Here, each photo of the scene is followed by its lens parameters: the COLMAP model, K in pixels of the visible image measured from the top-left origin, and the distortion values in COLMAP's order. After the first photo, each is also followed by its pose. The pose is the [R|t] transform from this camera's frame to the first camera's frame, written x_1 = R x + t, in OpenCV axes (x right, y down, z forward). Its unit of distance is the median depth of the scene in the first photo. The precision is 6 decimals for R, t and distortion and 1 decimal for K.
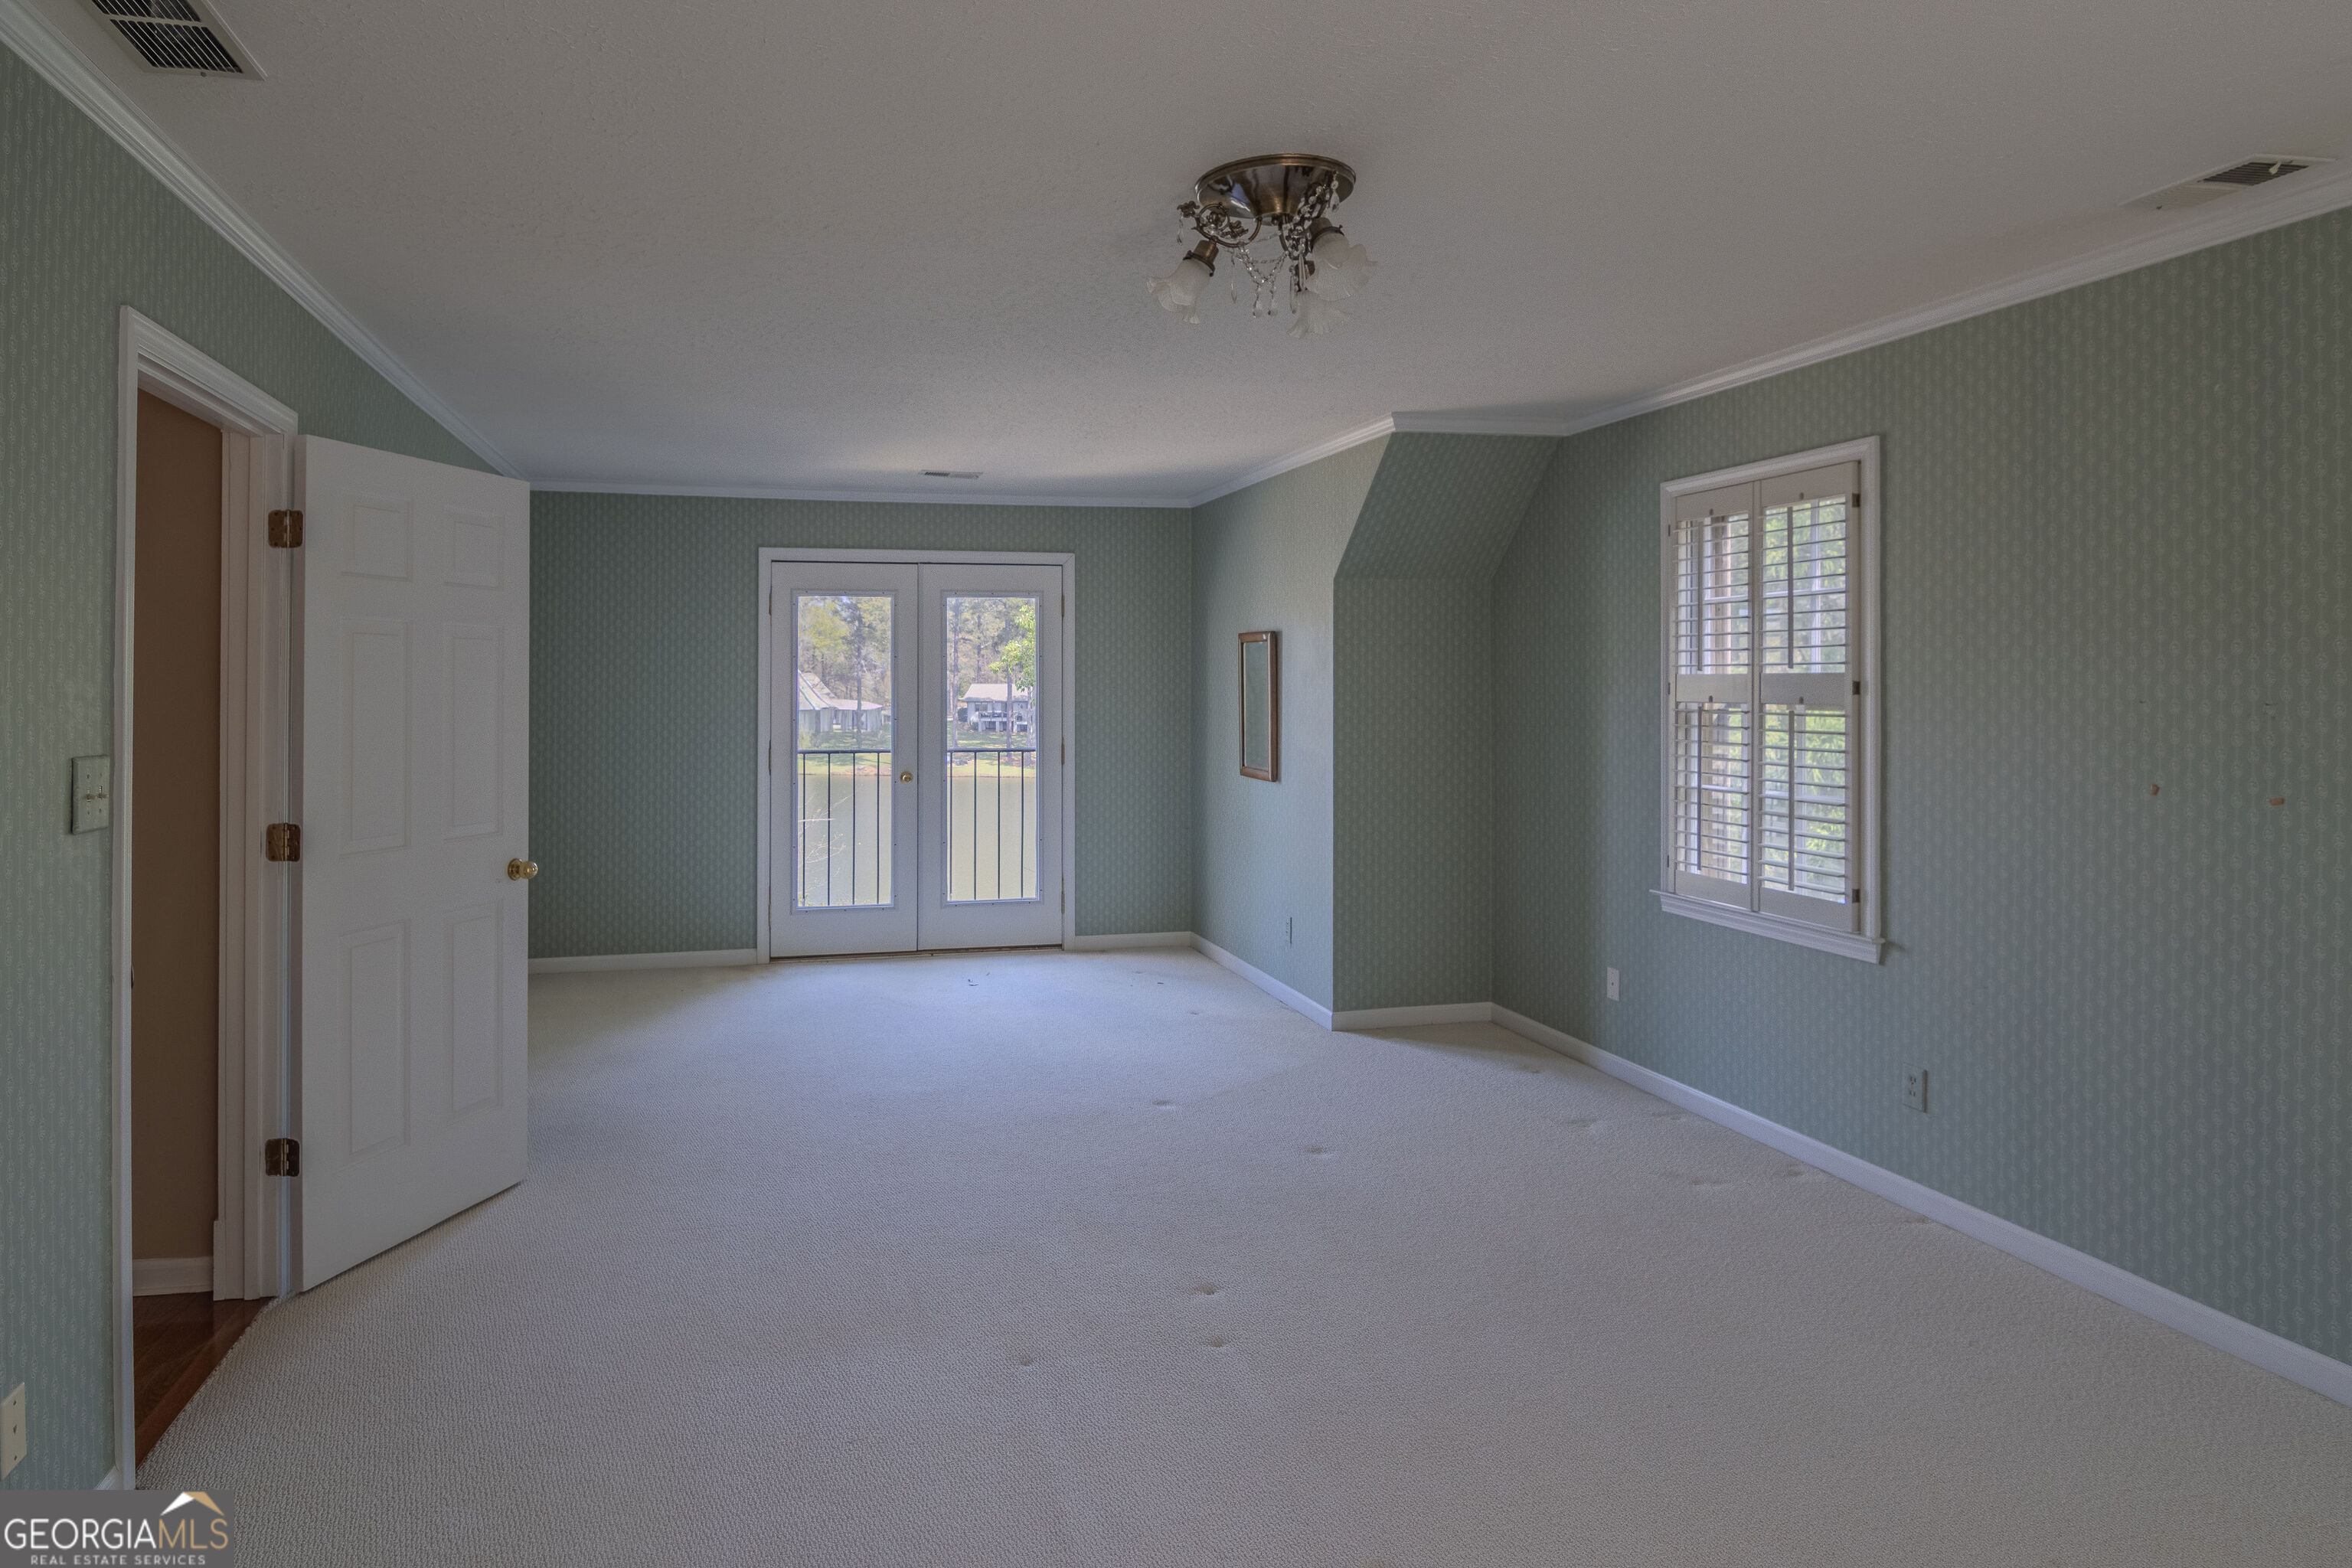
lens RADIAL K [[1366.6, 0, 1111.8], [0, 1366.6, 680.2], [0, 0, 1]] dist [0.004073, -0.001256]
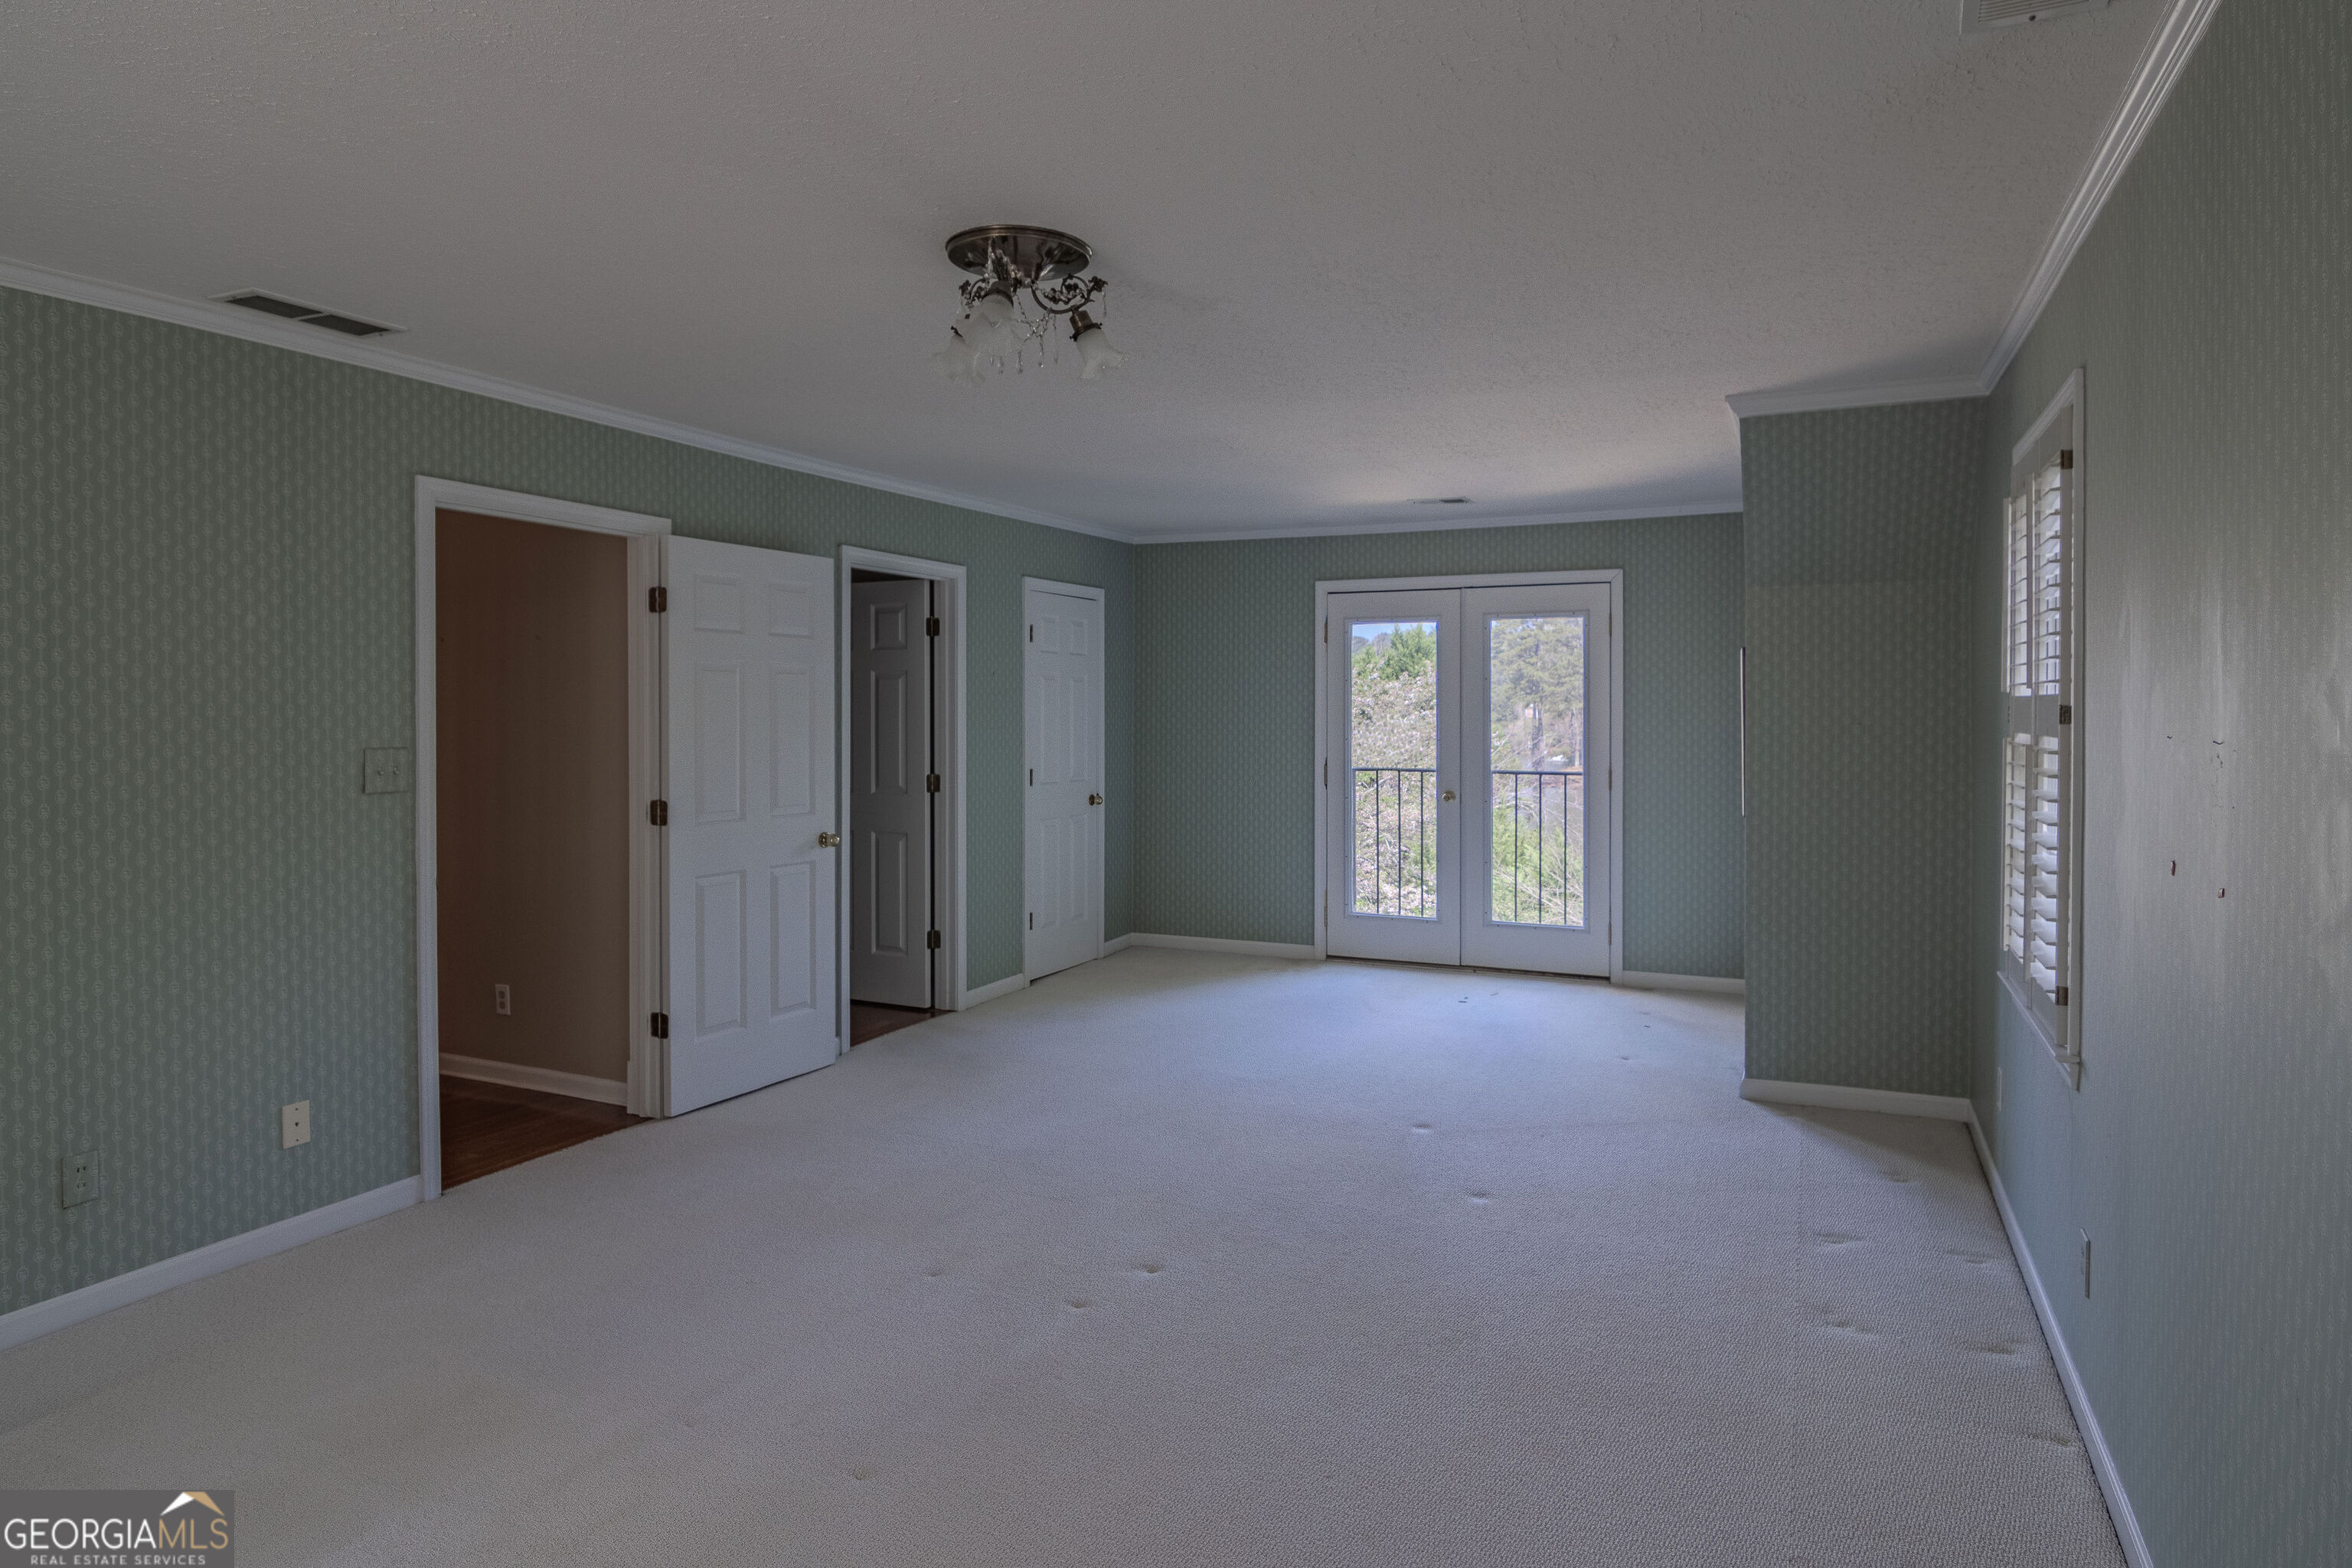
lens RADIAL K [[1366.6, 0, 1243.0], [0, 1366.6, 722.9], [0, 0, 1]] dist [0.004073, -0.001256]
pose [[0.810402, 0.009954, -0.585790, 0.336740], [-0.000519, 0.999867, 0.016272, -0.001096], [0.585874, -0.012883, 0.810300, 0.076908]]
